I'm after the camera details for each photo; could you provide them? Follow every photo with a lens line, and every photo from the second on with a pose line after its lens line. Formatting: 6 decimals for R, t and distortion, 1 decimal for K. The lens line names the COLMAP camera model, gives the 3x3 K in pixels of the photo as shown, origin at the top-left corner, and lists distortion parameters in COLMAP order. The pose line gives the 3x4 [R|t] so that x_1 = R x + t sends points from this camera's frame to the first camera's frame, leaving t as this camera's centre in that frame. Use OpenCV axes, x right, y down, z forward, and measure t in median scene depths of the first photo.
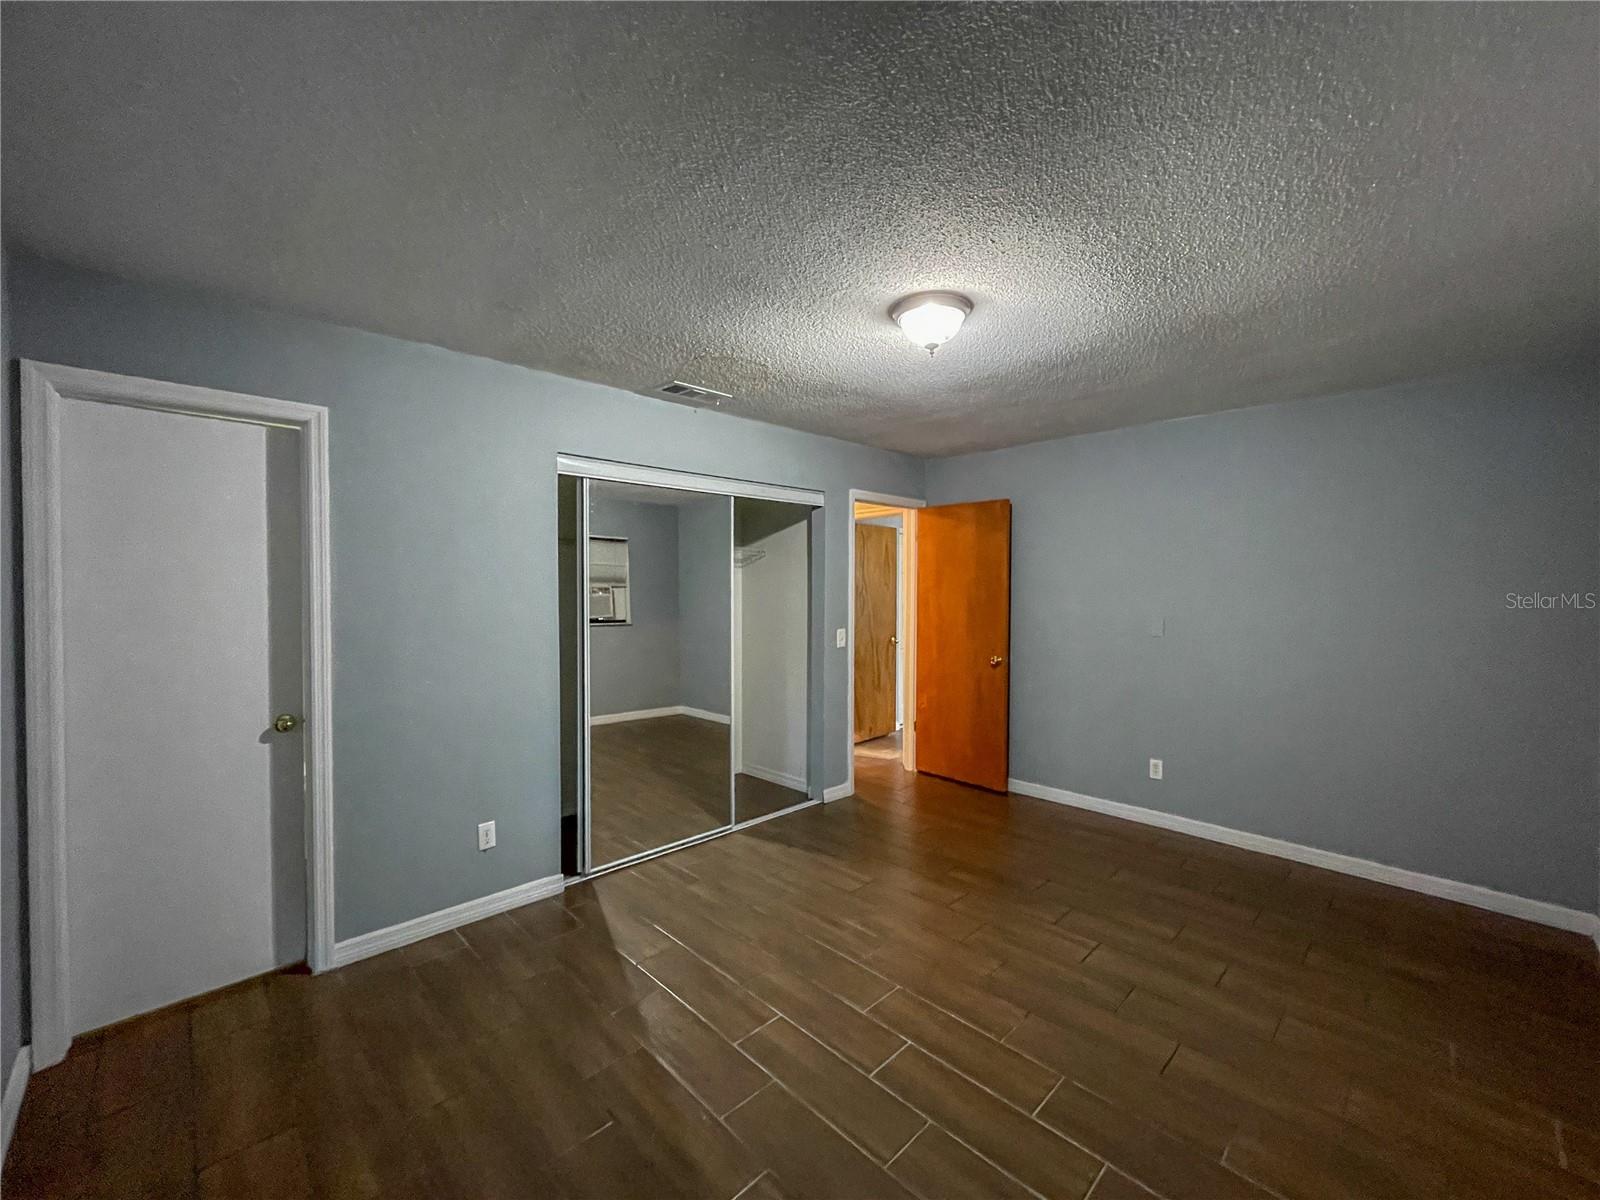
lens RADIAL K [[652.1, 0, 801.8], [0, 652.1, 606.1], [0, 0, 1]] dist [0.001390, 0.000046]
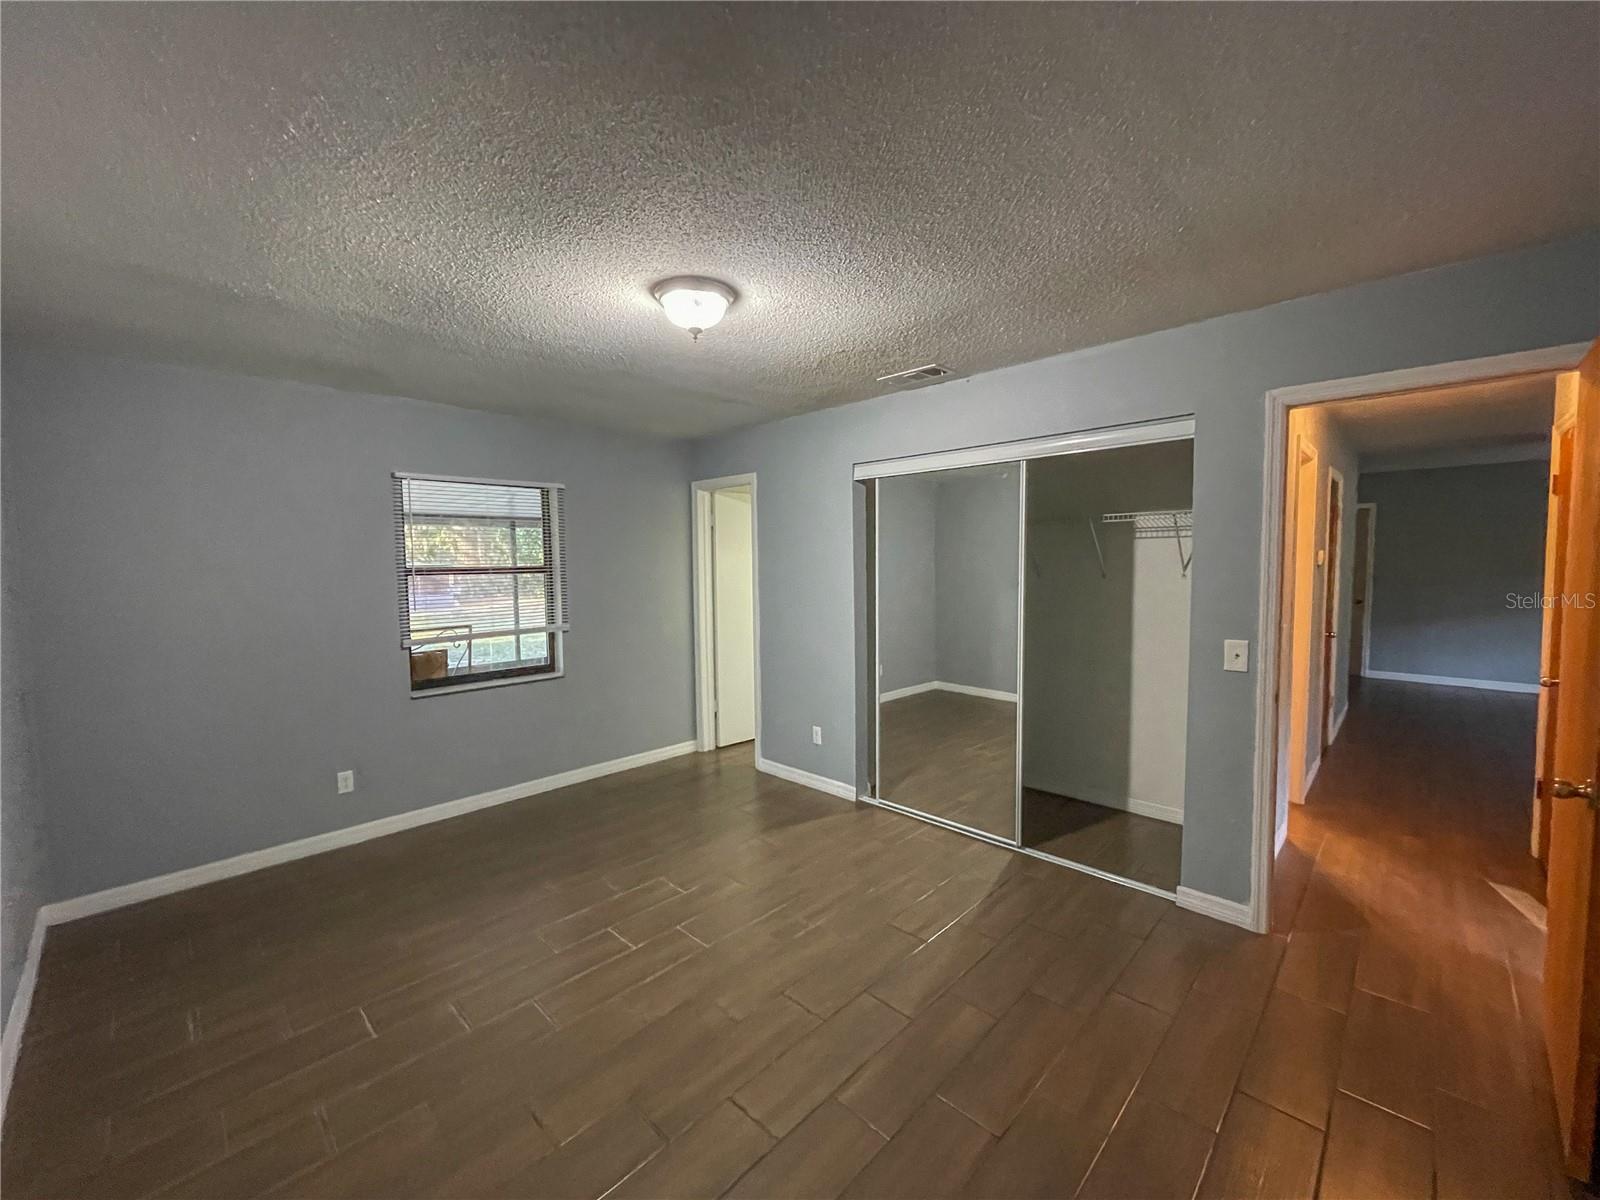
lens RADIAL K [[647.7, 0, 800.0], [0, 647.7, 600.0], [0, 0, 1]] dist [0.002240, 0.000114]
pose [[0.029749, 0.058016, -0.997872, 0.867934], [-0.019232, 0.998163, 0.057459, -0.036105], [0.999372, 0.017482, 0.030810, 0.814128]]
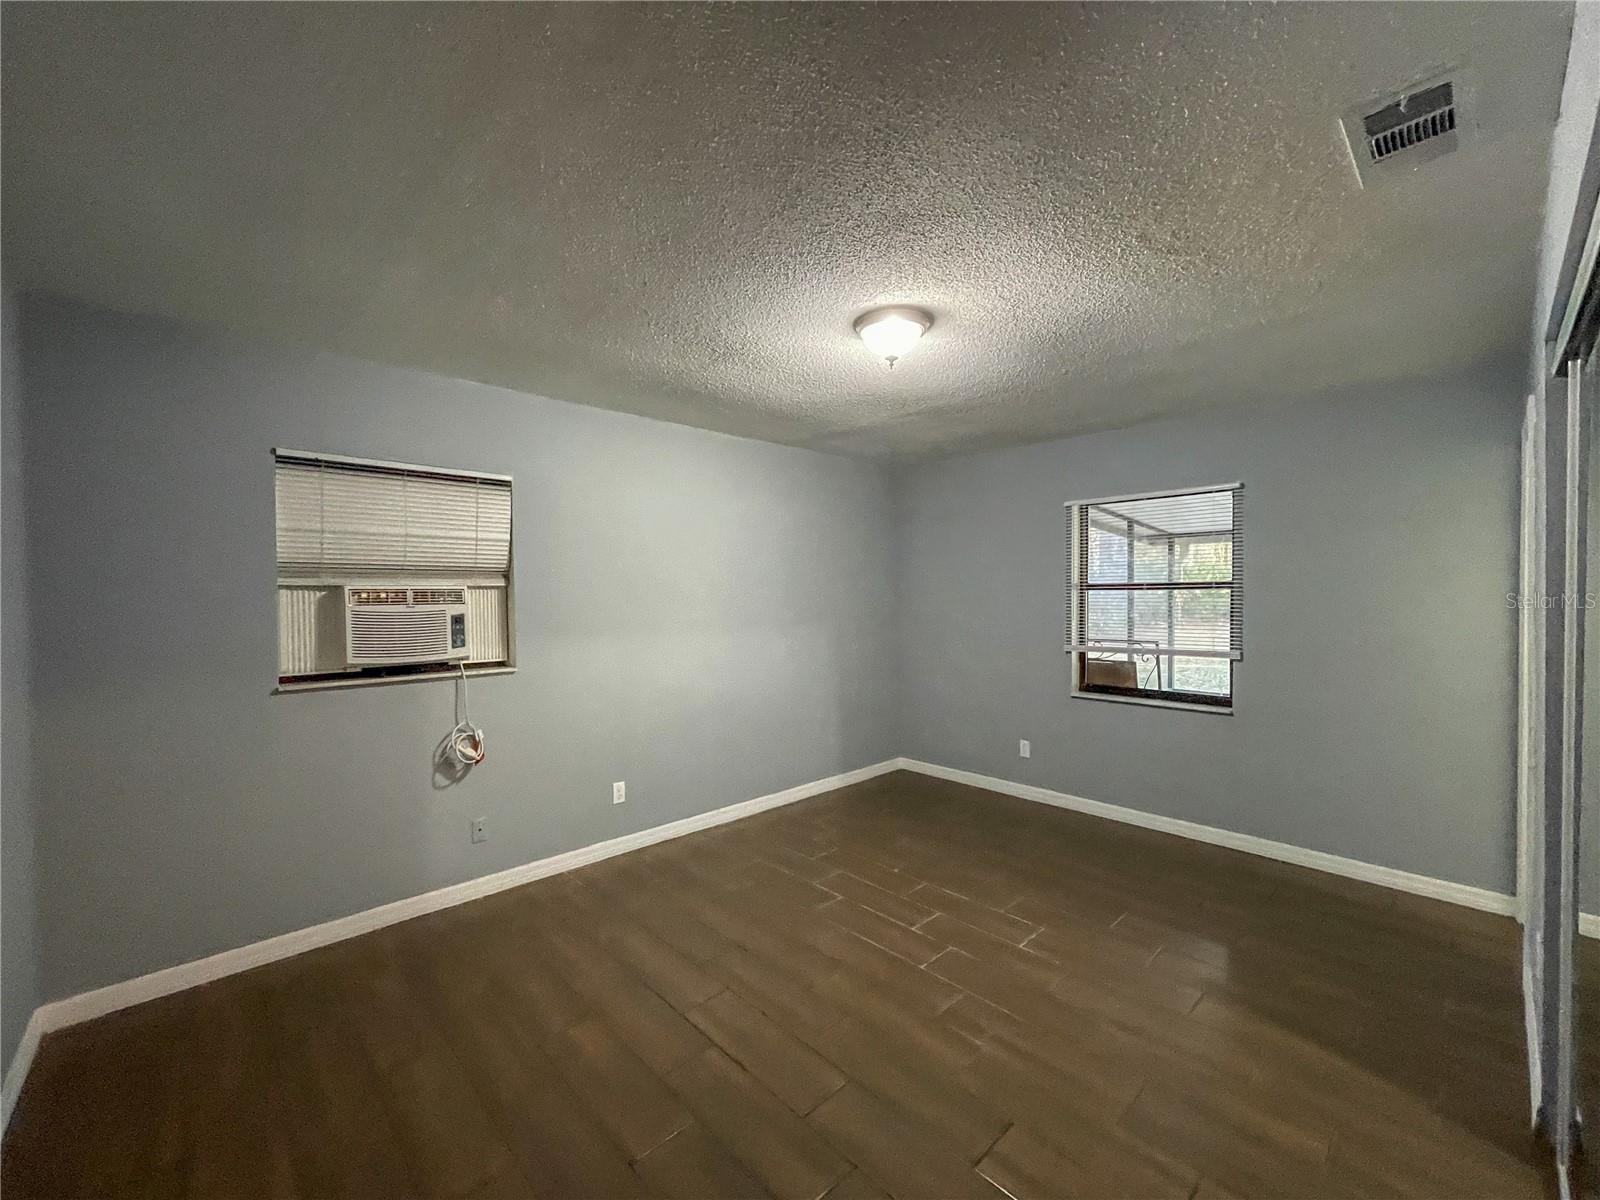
lens RADIAL K [[647.7, 0, 800.0], [0, 647.7, 600.0], [0, 0, 1]] dist [0.002240, 0.000114]
pose [[-0.999805, 0.007142, 0.018415, 0.232141], [0.007977, 0.998925, 0.045670, -0.043418], [-0.018069, 0.045808, -0.998787, 1.488238]]
